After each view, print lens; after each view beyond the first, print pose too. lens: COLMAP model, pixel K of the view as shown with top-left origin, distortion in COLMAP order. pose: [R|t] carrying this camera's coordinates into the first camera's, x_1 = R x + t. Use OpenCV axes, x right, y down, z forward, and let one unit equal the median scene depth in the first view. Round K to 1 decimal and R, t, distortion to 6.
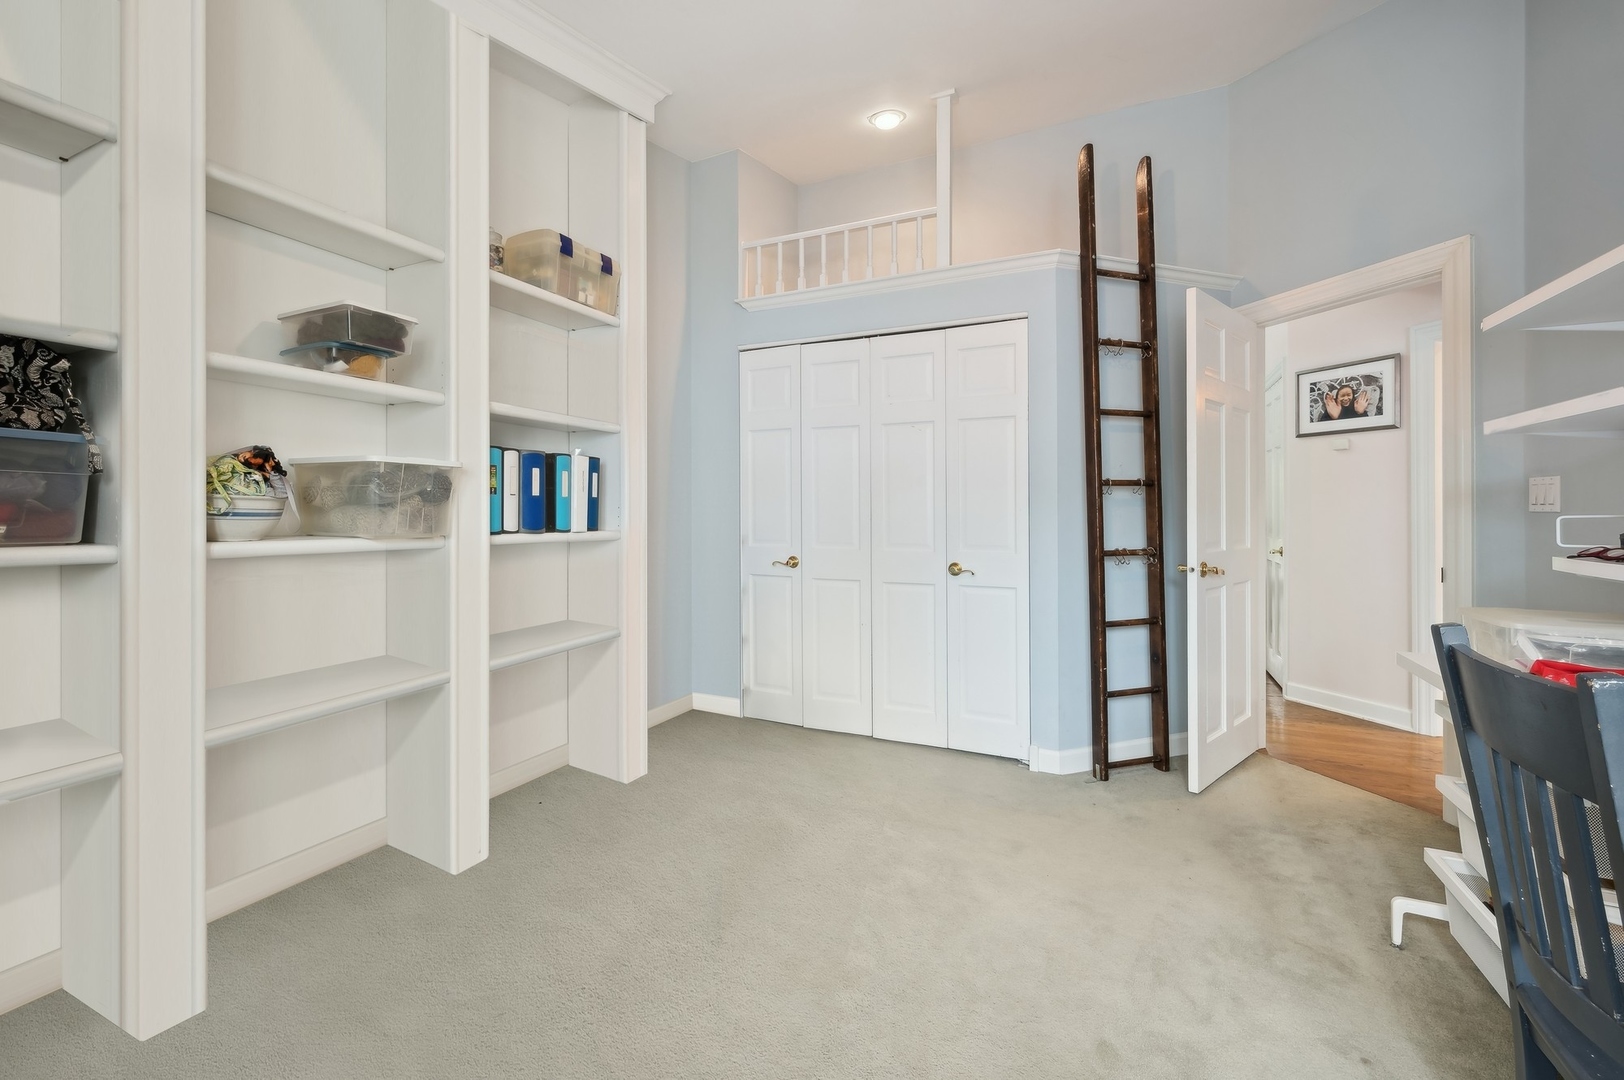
lens RADIAL K [[656.3, 0, 816.7], [0, 656.3, 516.0], [0, 0, 1]] dist [-0.000692, 0.000749]
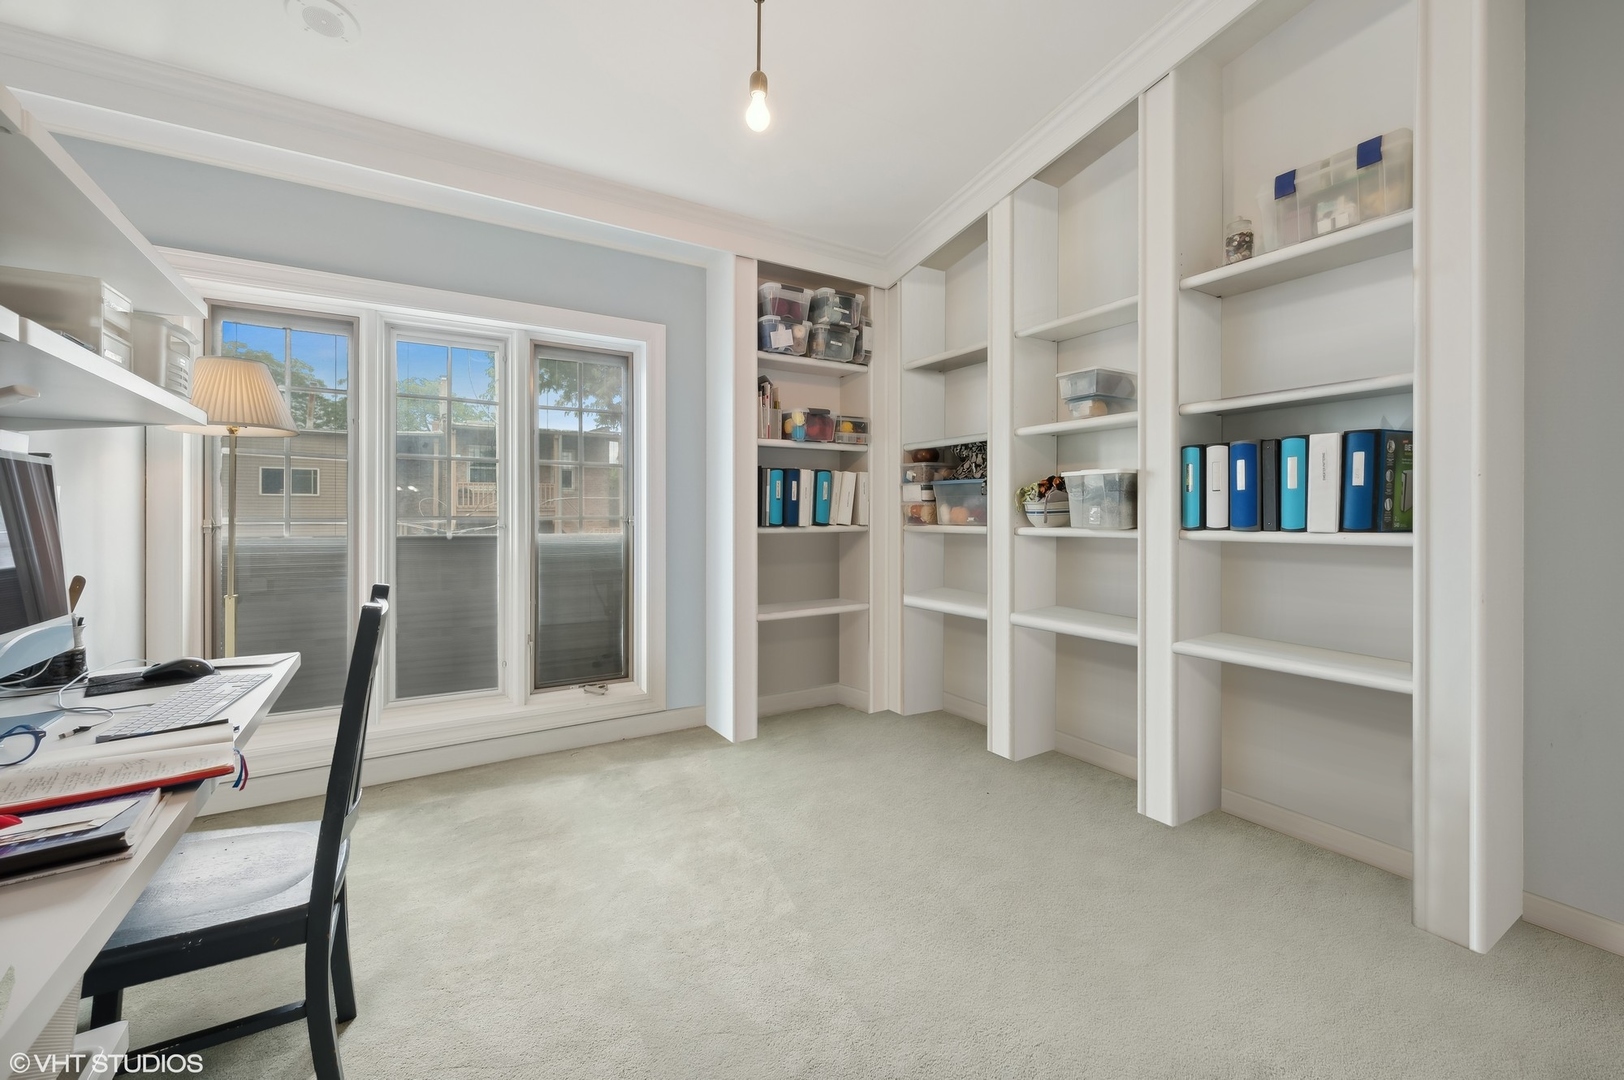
lens RADIAL K [[656.3, 0, 807.5], [0, 656.3, 522.8], [0, 0, 1]] dist [-0.000692, 0.000749]
pose [[-0.559375, 0.011338, -0.828837, 0.621252], [0.005928, 0.999936, 0.009678, 0.002302], [0.828893, 0.000500, -0.559406, 0.928980]]
